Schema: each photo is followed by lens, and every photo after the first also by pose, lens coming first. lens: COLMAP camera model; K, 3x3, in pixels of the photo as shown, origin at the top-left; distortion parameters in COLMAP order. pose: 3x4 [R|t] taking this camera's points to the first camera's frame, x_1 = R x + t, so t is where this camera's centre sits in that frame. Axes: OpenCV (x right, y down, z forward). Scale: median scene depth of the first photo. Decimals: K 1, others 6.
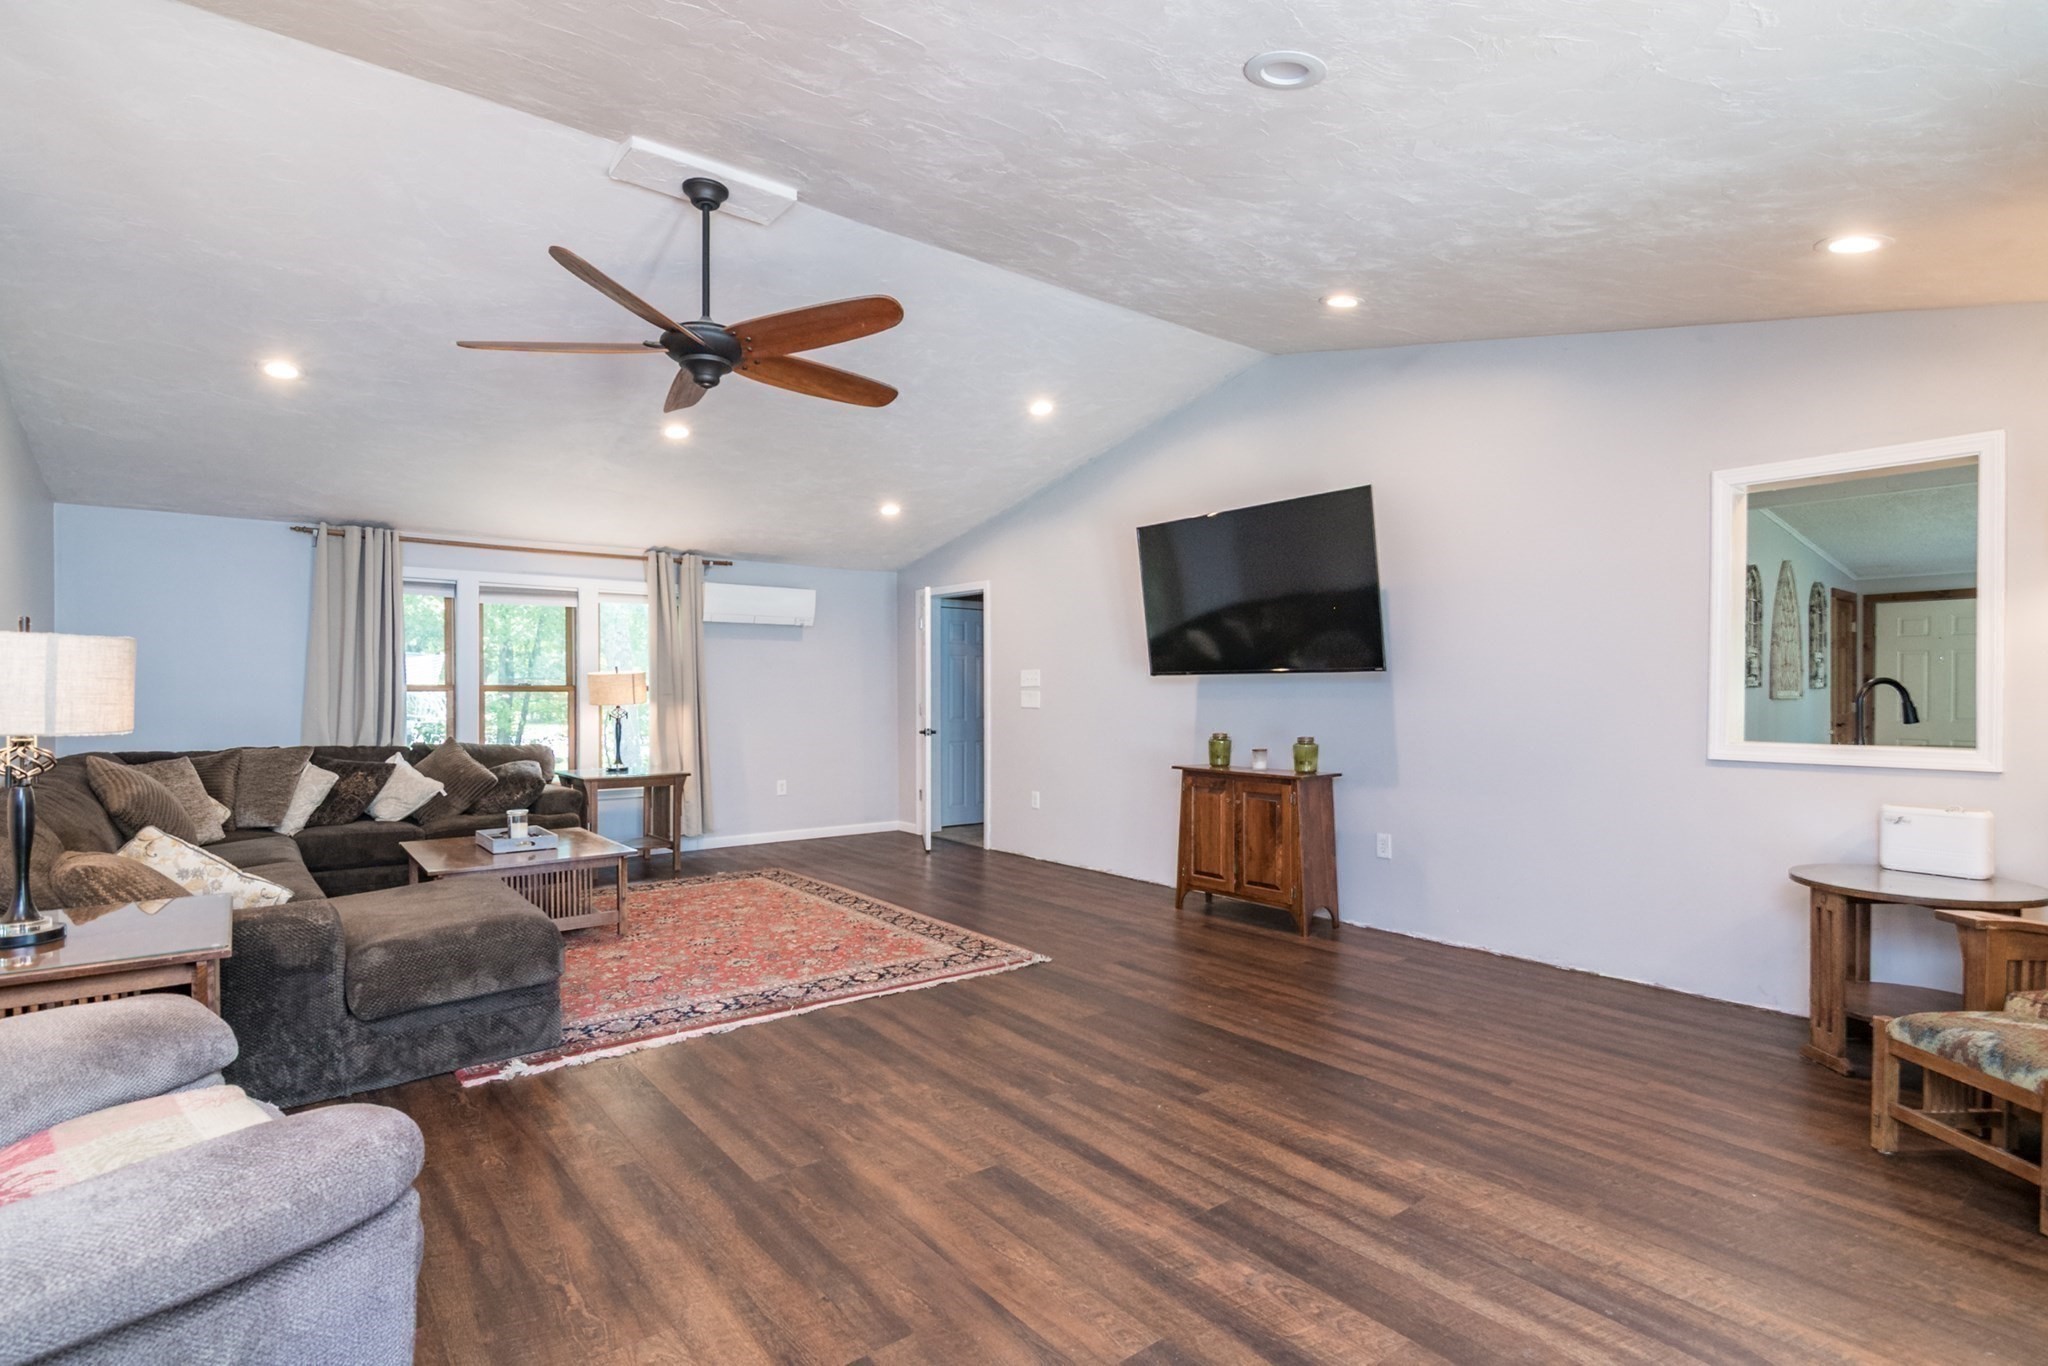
lens RADIAL K [[994.6, 0, 1002.3], [0, 994.6, 687.5], [0, 0, 1]] dist [-0.010964, -0.001470]
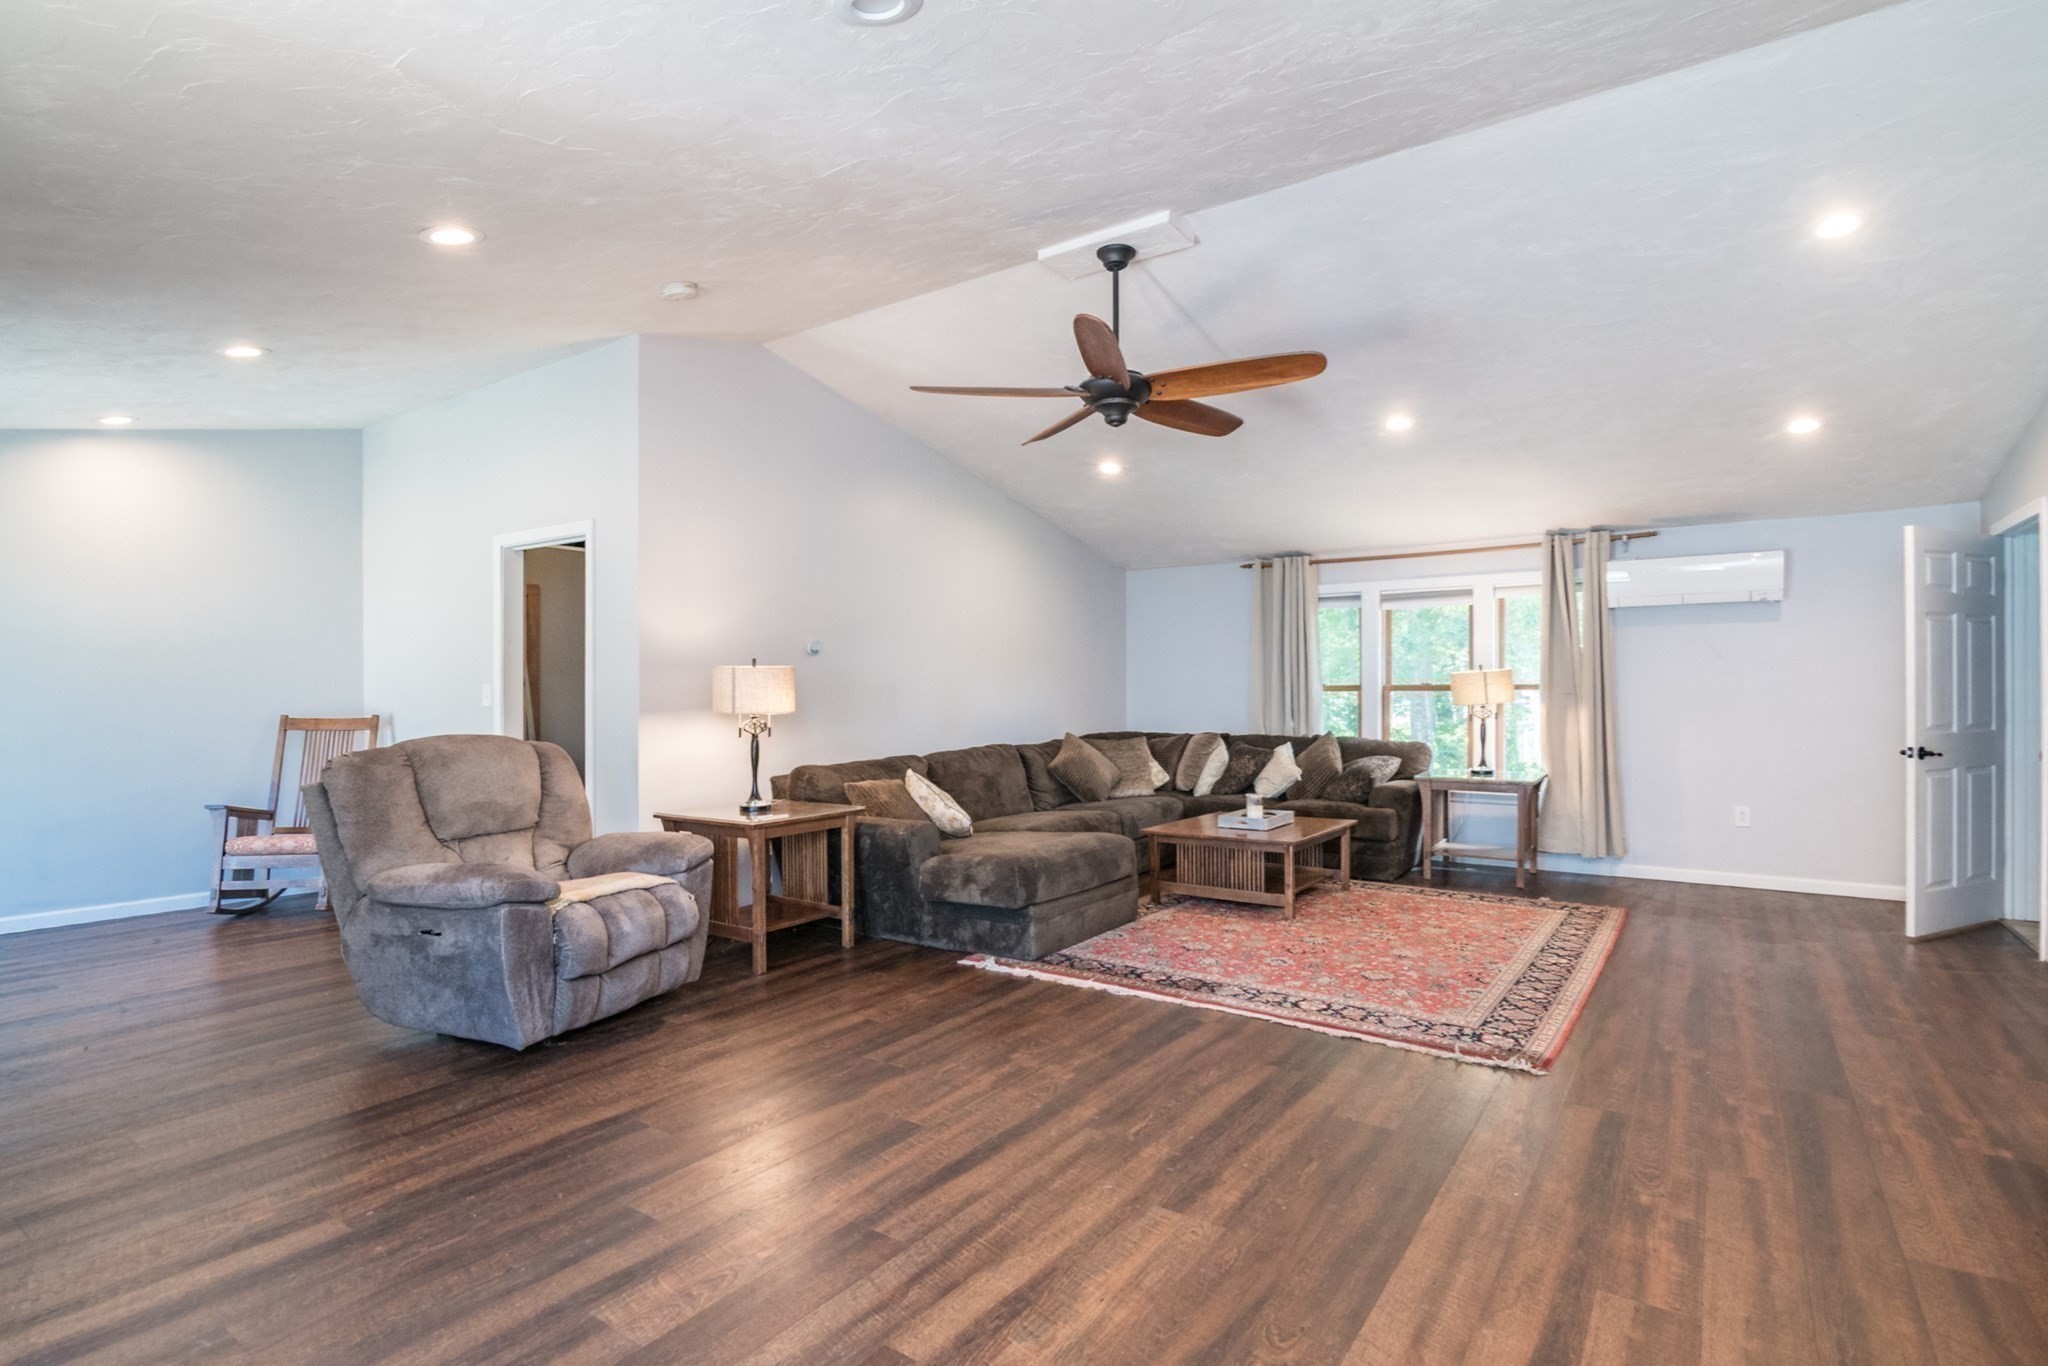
lens RADIAL K [[994.6, 0, 1010.1], [0, 994.6, 690.1], [0, 0, 1]] dist [-0.010964, -0.001470]
pose [[0.291825, -0.003062, -0.956467, 0.613043], [0.008227, 0.999966, -0.000691, 0.000606], [0.956436, -0.007668, 0.291840, 0.442715]]
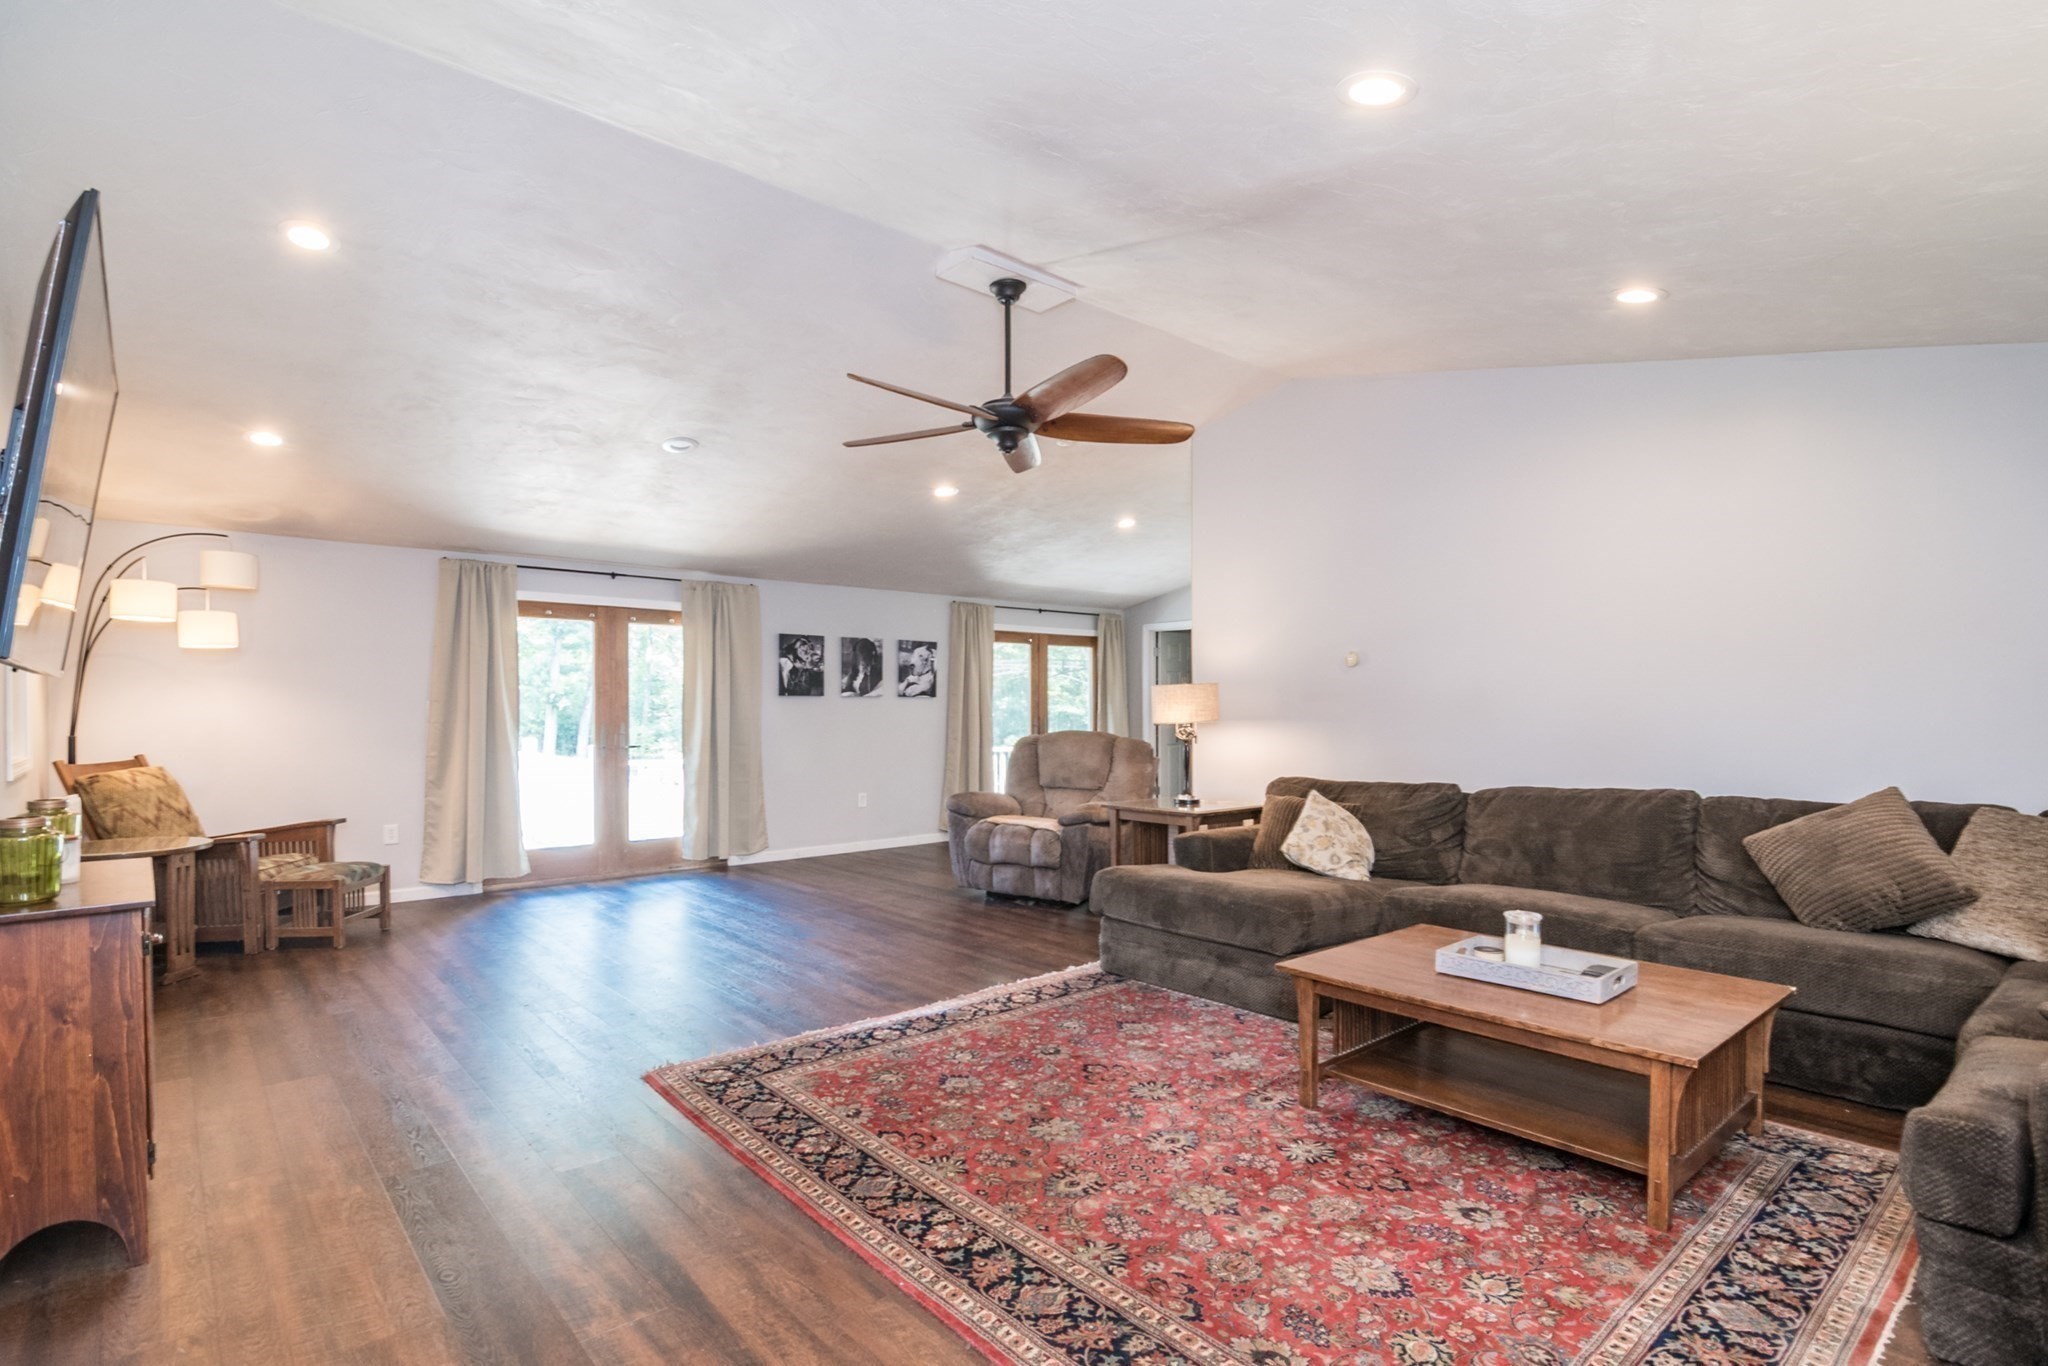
lens RADIAL K [[994.6, 0, 1012.6], [0, 994.6, 693.2], [0, 0, 1]] dist [-0.010964, -0.001470]
pose [[-0.997758, 0.001607, -0.066902, -0.177390], [0.002649, 0.999876, -0.015500, 0.003646], [0.066869, -0.015643, -0.997639, 1.769949]]
